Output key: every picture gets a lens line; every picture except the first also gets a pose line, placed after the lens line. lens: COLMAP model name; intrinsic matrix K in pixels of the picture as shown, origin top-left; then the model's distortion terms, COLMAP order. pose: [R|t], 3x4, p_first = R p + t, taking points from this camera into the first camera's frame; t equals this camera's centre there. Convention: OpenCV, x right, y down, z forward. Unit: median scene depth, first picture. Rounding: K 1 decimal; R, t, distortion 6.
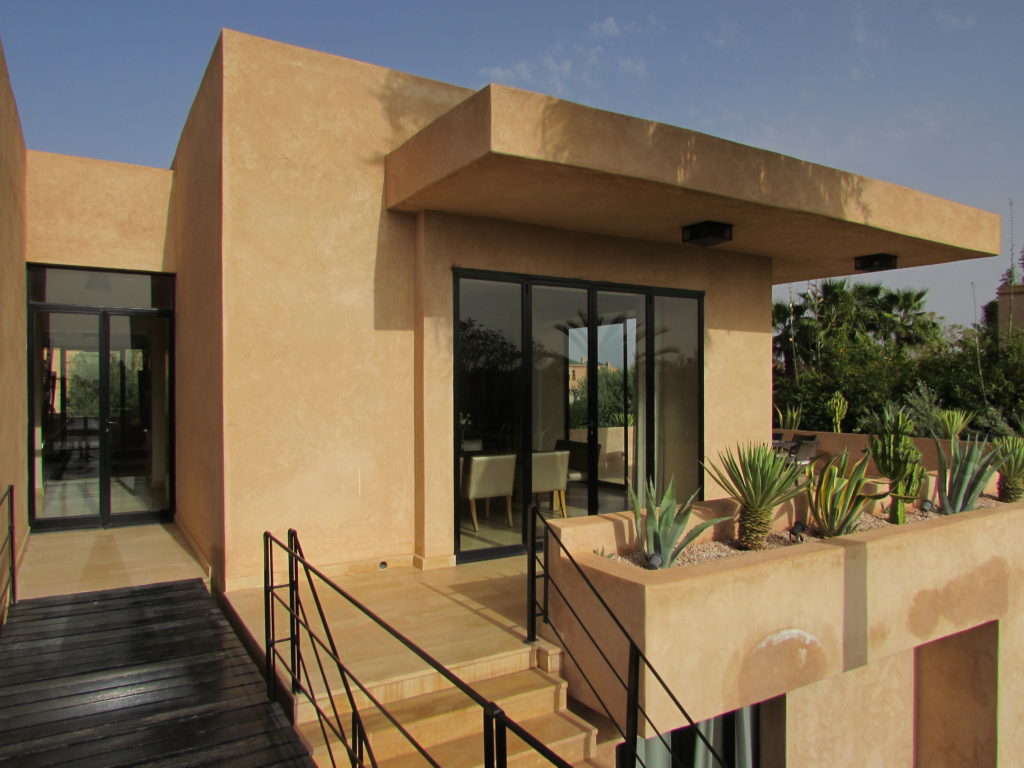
lens RADIAL K [[718.3, 0, 509.7], [0, 718.3, 382.3], [0, 0, 1]] dist [-0.046232, 0.023183]
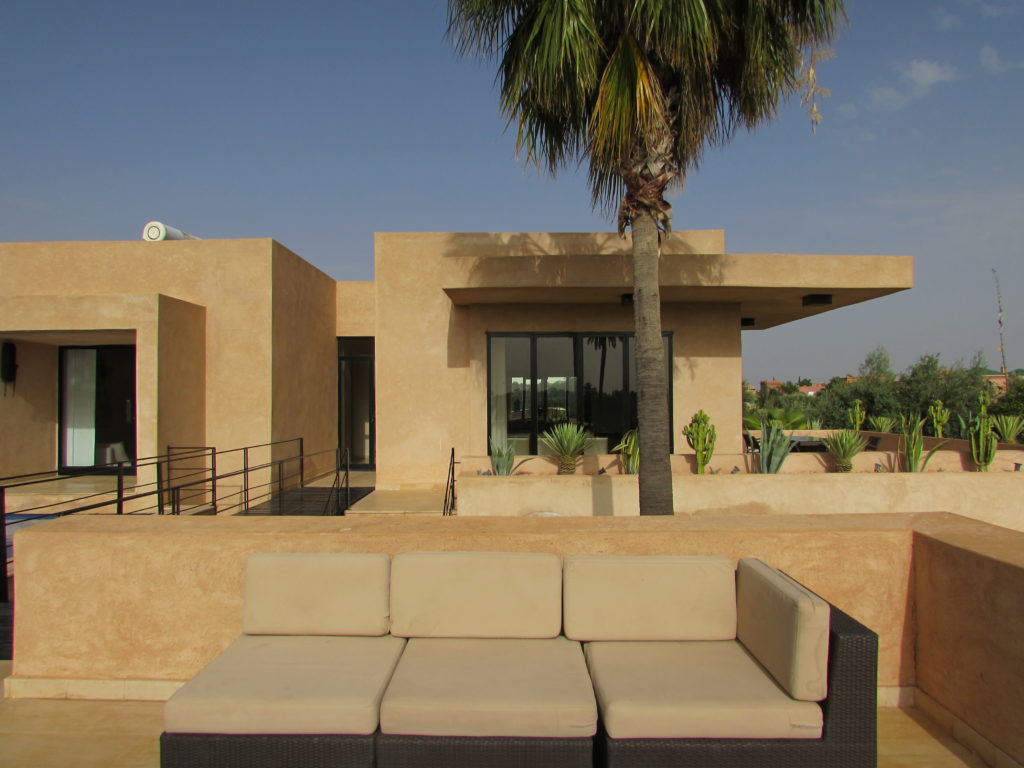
lens RADIAL K [[718.3, 0, 512.1], [0, 718.3, 385.7], [0, 0, 1]] dist [-0.046232, 0.023183]
pose [[0.850181, -0.015768, -0.526255, 0.994160], [0.006128, 0.999780, -0.020056, 0.018309], [0.526455, 0.013826, 0.850090, -0.579277]]
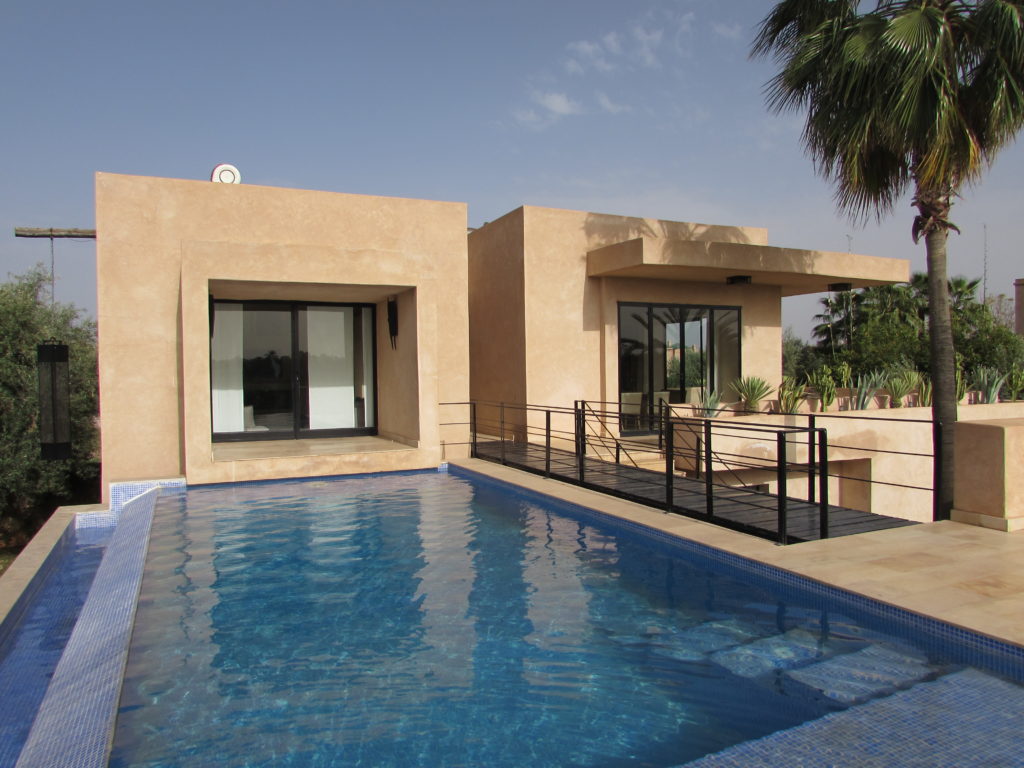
lens RADIAL K [[718.3, 0, 509.2], [0, 718.3, 384.9], [0, 0, 1]] dist [-0.046232, 0.023183]
pose [[0.993165, -0.008345, -0.116424, -0.159304], [0.011098, 0.999673, 0.023018, 0.041612], [0.116194, -0.024153, 0.992933, -1.252605]]
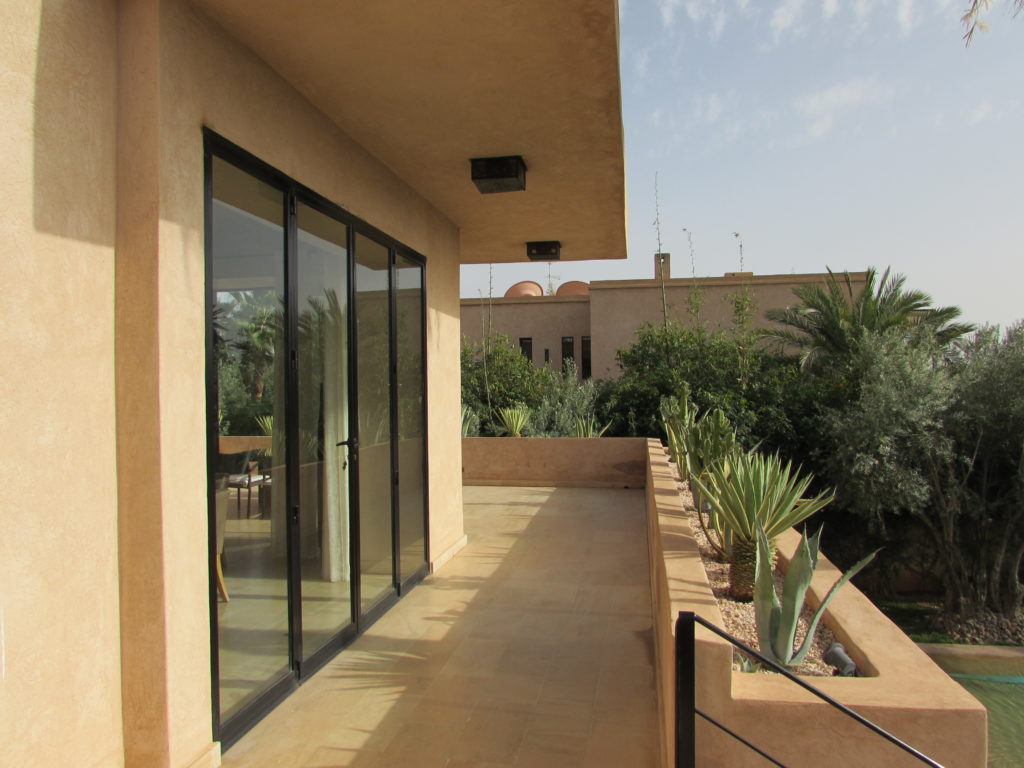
lens RADIAL K [[718.3, 0, 510.6], [0, 718.3, 382.3], [0, 0, 1]] dist [-0.046232, 0.023183]
pose [[0.661376, -0.003092, 0.750048, -0.302412], [0.009330, 0.999948, -0.004105, 0.010944], [-0.749996, 0.009713, 0.661371, 0.561883]]
